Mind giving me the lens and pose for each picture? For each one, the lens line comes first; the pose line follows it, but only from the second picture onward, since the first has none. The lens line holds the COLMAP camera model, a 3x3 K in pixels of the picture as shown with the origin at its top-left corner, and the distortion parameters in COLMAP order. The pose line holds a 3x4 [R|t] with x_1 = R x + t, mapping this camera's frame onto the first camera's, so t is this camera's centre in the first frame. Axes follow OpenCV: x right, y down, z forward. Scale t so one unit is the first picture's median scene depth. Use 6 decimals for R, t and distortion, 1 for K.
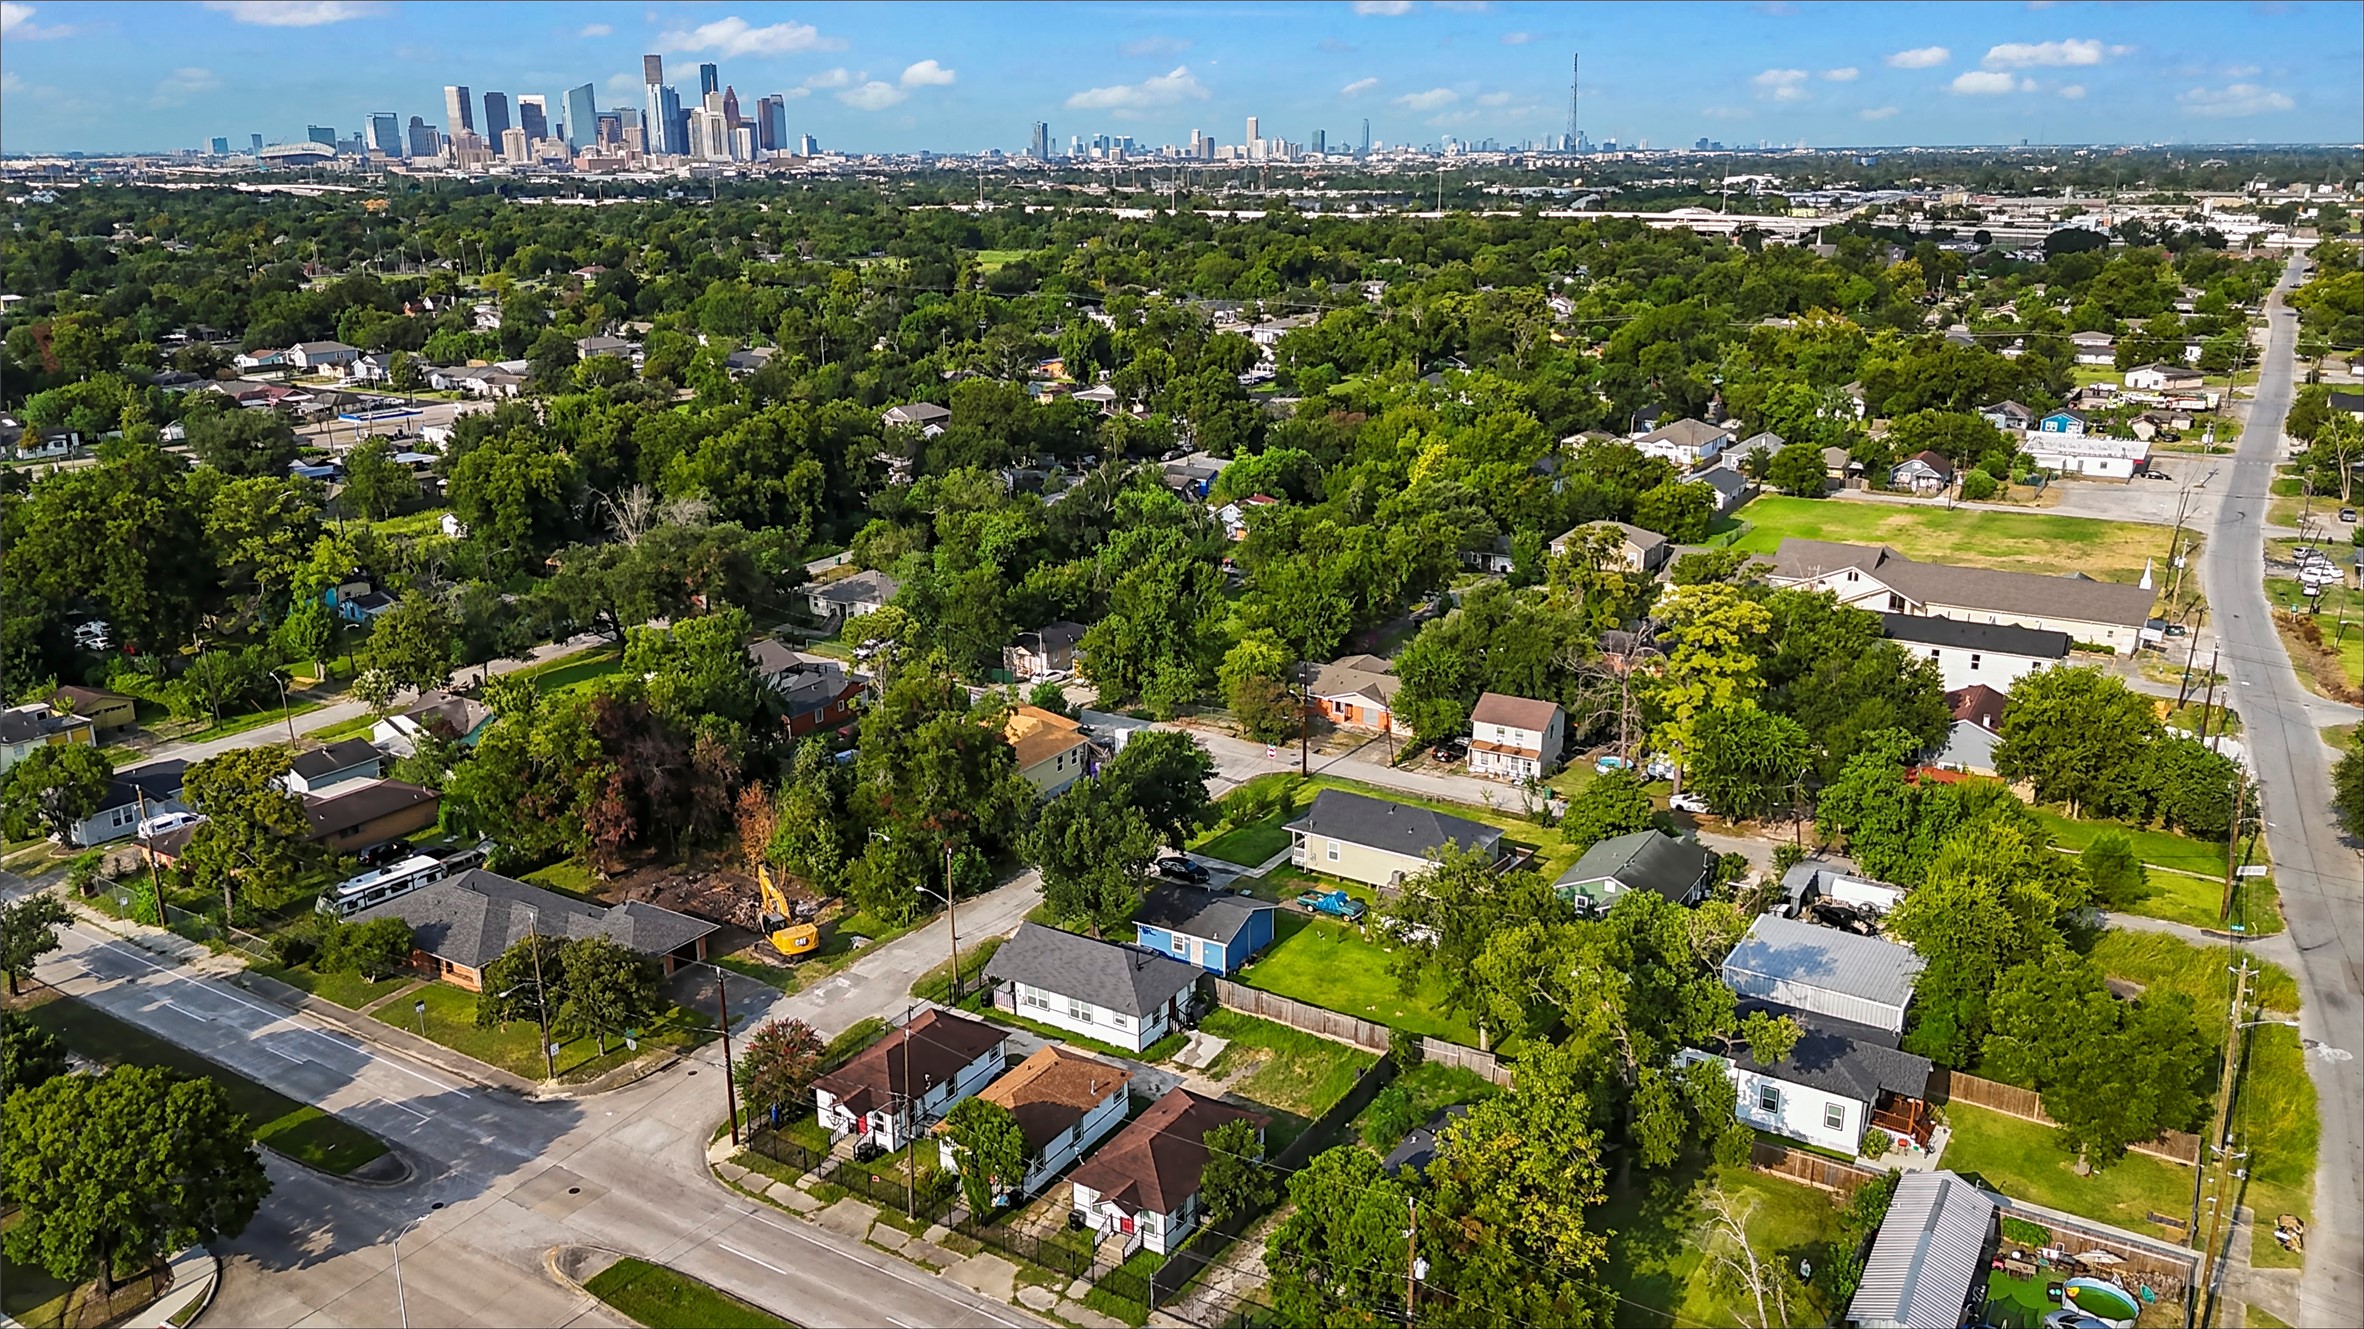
lens RADIAL K [[1772.8, 0, 1172.6], [0, 1772.8, 663.4], [0, 0, 1]] dist [0.095577, -0.101986]
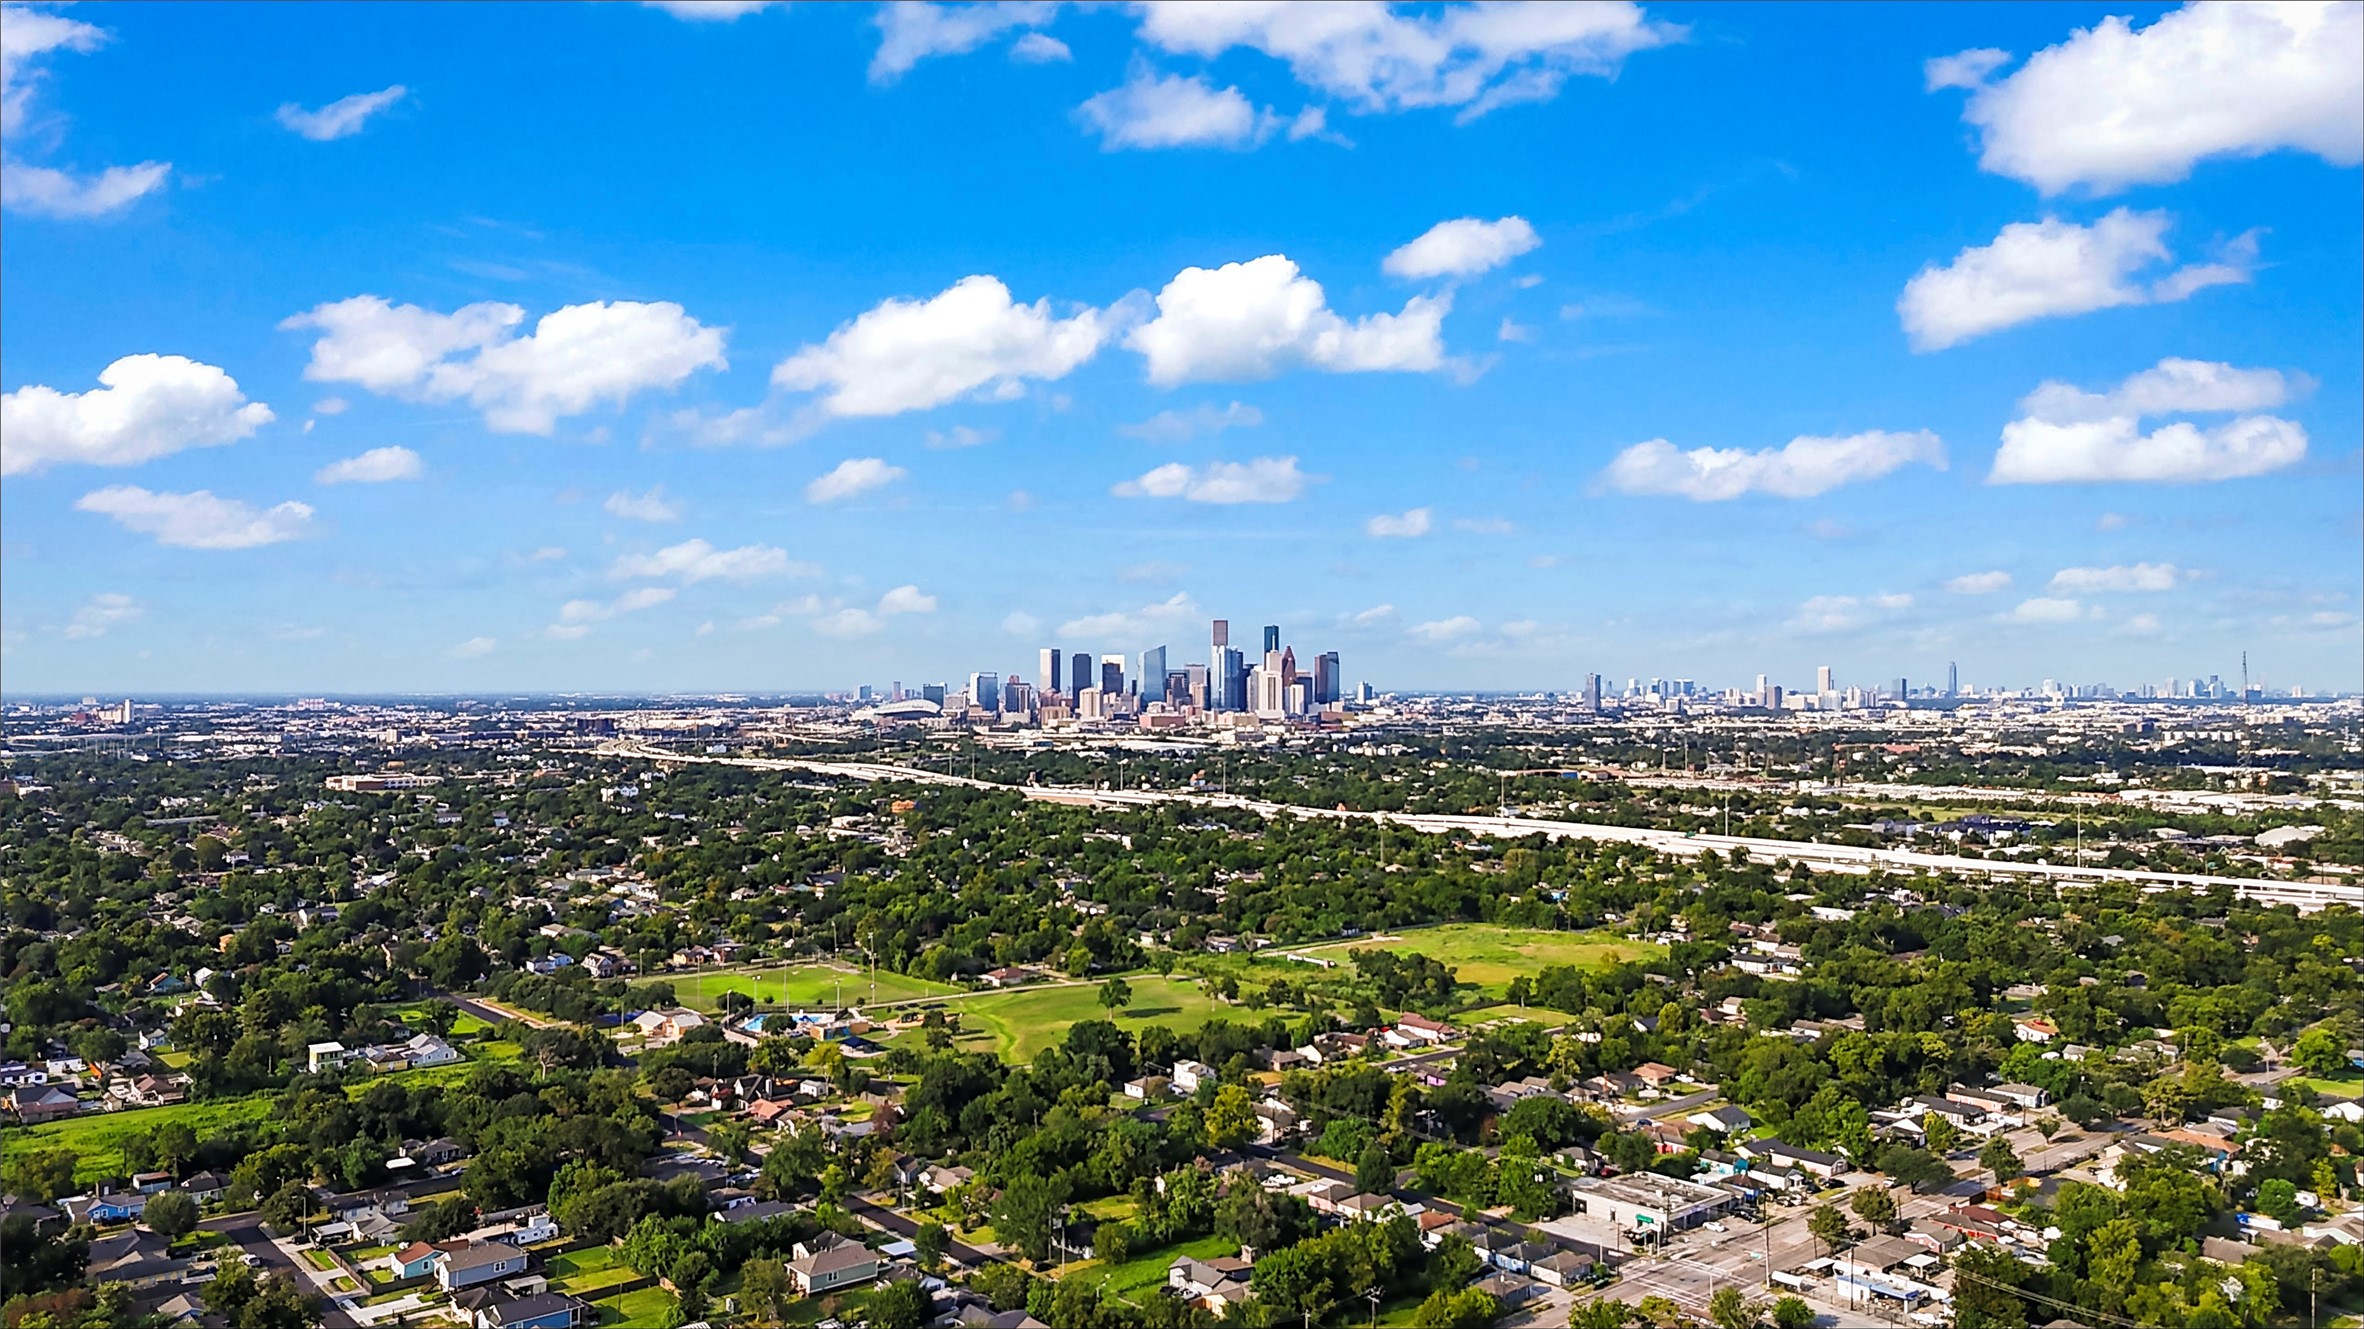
lens RADIAL K [[1772.8, 0, 1172.6], [0, 1772.8, 663.4], [0, 0, 1]] dist [0.095577, -0.101986]
pose [[0.953515, 0.001700, -0.301341, 0.031020], [-0.087920, 0.958047, -0.272794, -0.425598], [0.288235, 0.286607, 0.913661, 0.635132]]
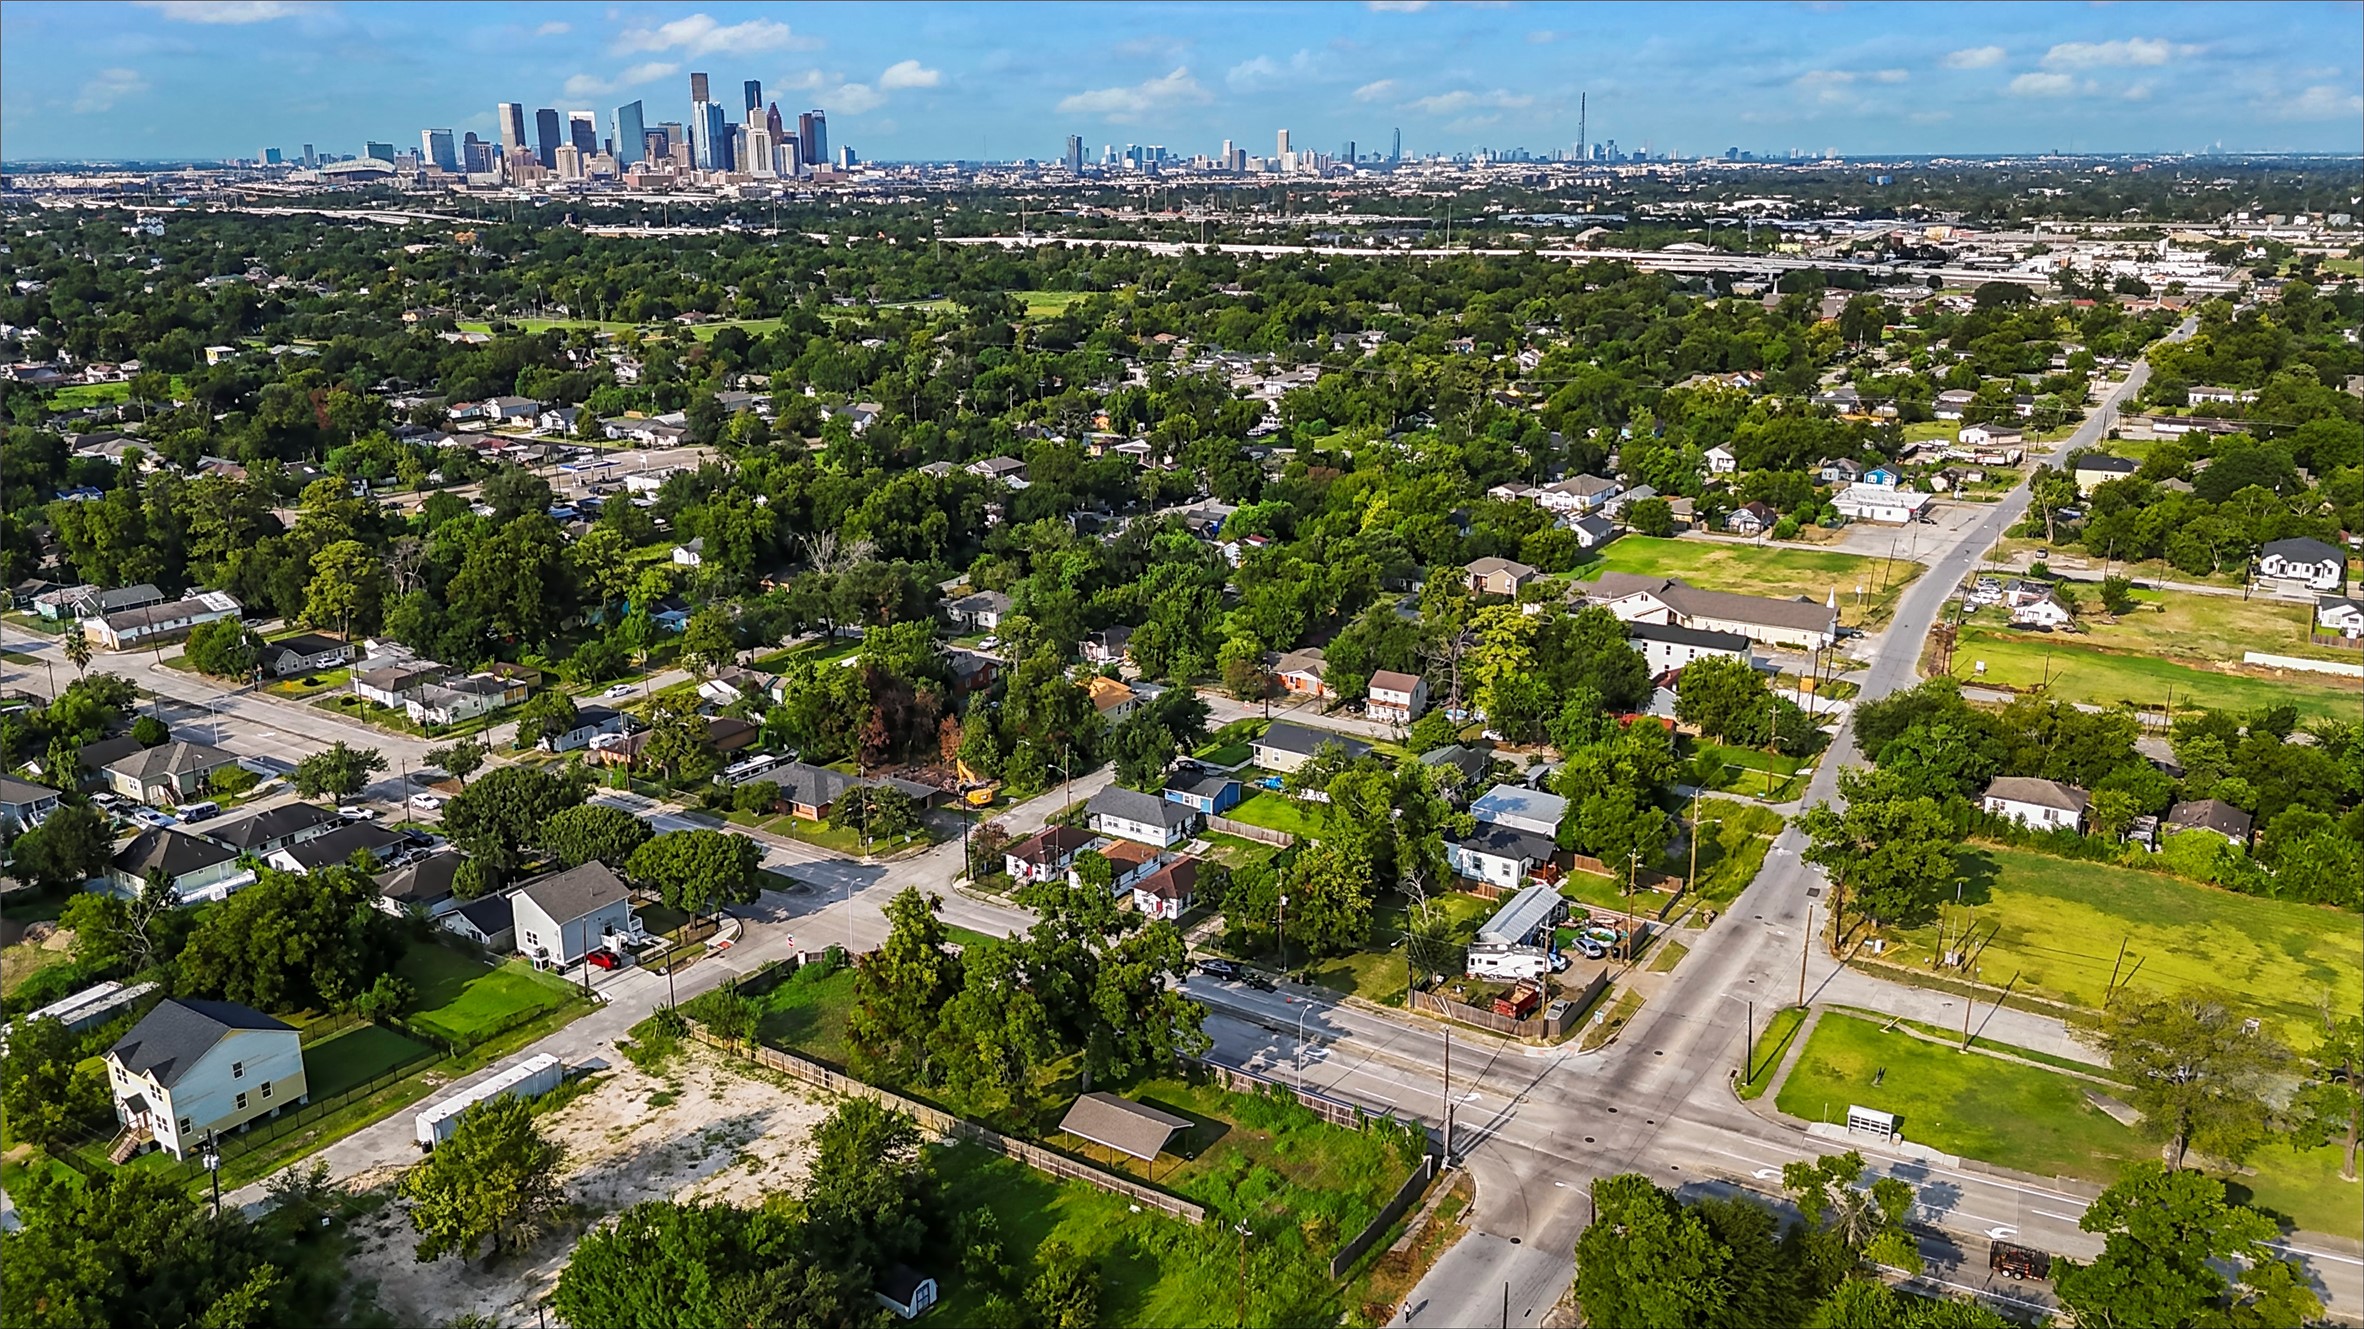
lens RADIAL K [[1772.8, 0, 1172.6], [0, 1772.8, 663.4], [0, 0, 1]] dist [0.095577, -0.101986]
pose [[0.999848, 0.005511, -0.016537, 0.008838], [-0.005552, 0.999982, -0.002448, 0.010125], [0.016523, 0.002540, 0.999860, -0.419961]]
